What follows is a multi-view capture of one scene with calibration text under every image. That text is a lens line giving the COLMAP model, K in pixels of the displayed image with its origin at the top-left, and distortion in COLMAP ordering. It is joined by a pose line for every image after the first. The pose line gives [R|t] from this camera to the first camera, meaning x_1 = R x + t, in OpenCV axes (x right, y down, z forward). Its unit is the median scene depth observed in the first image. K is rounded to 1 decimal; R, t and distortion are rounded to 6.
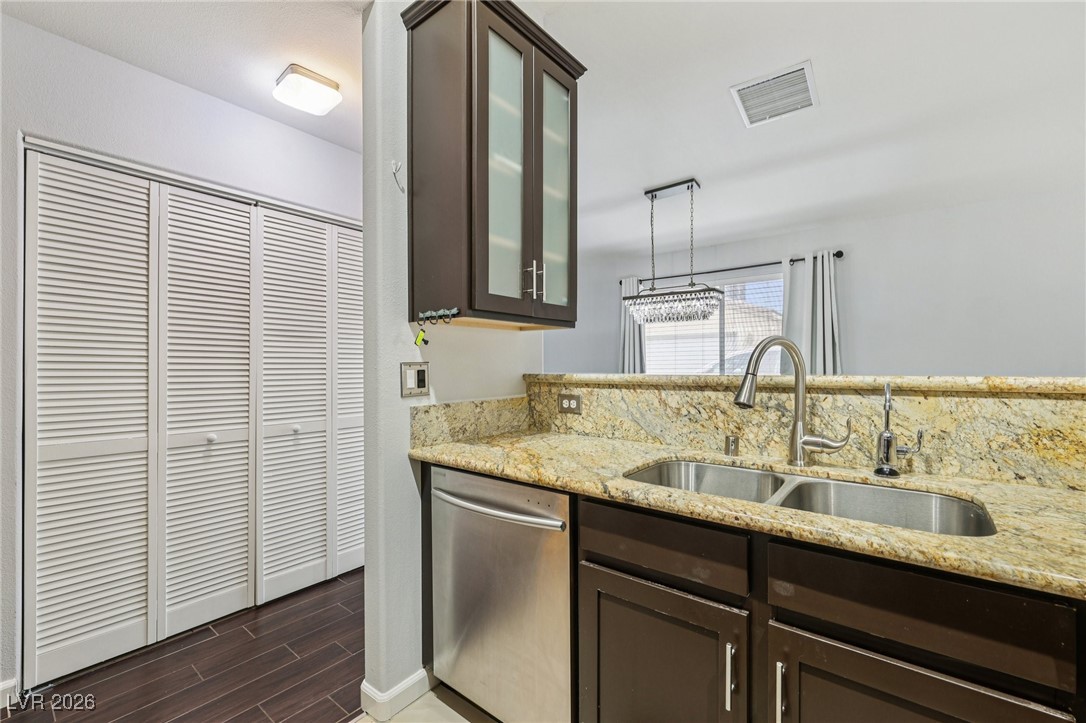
lens RADIAL K [[455.1, 0, 544.6], [0, 455.1, 364.4], [0, 0, 1]] dist [-0.001344, 0.000368]
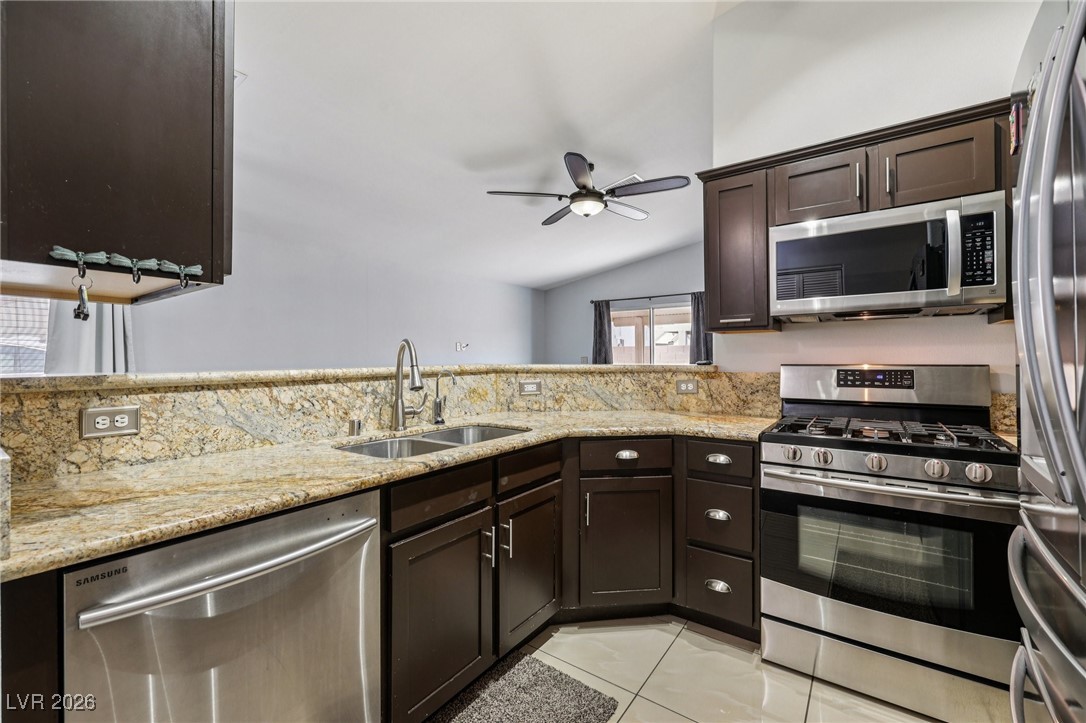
lens RADIAL K [[455.1, 0, 543.3], [0, 455.1, 355.5], [0, 0, 1]] dist [-0.001344, 0.000368]
pose [[-0.047279, 0.007875, 0.998851, -0.747066], [0.001456, 0.999968, -0.007815, 0.000224], [-0.998881, 0.001085, -0.047289, 0.525049]]
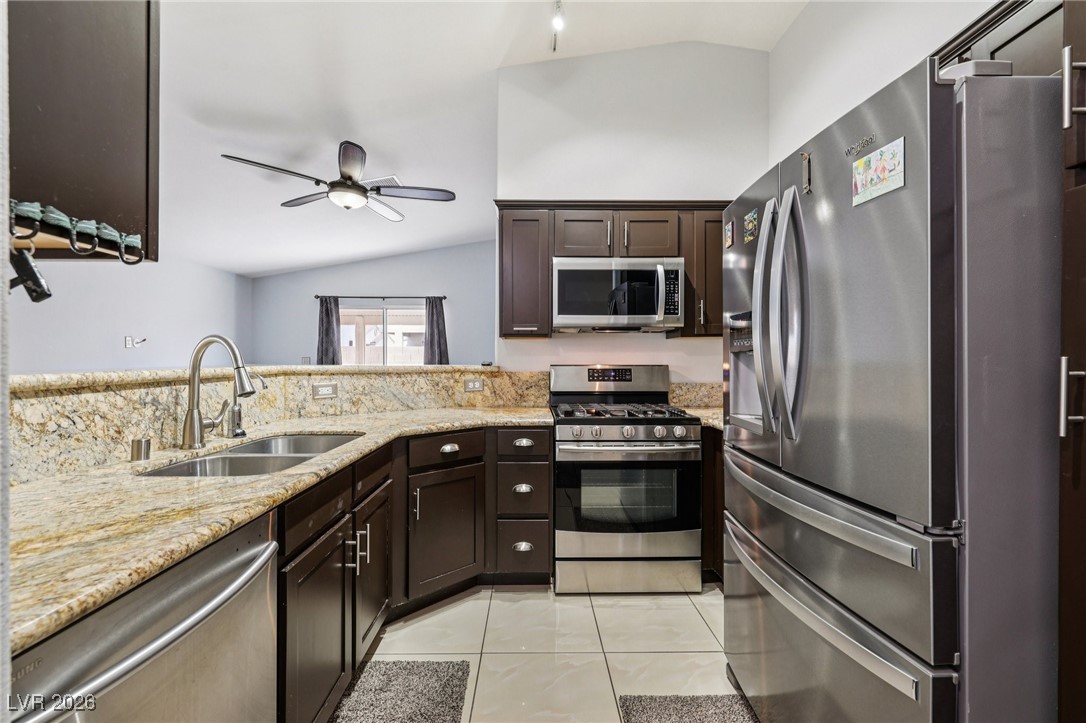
lens RADIAL K [[455.1, 0, 542.5], [0, 455.1, 359.9], [0, 0, 1]] dist [-0.001344, 0.000368]
pose [[-0.634755, -0.001689, 0.772711, -0.735478], [-0.003708, 0.999993, -0.000860, -0.000502], [-0.772704, -0.003411, -0.634757, 0.892163]]
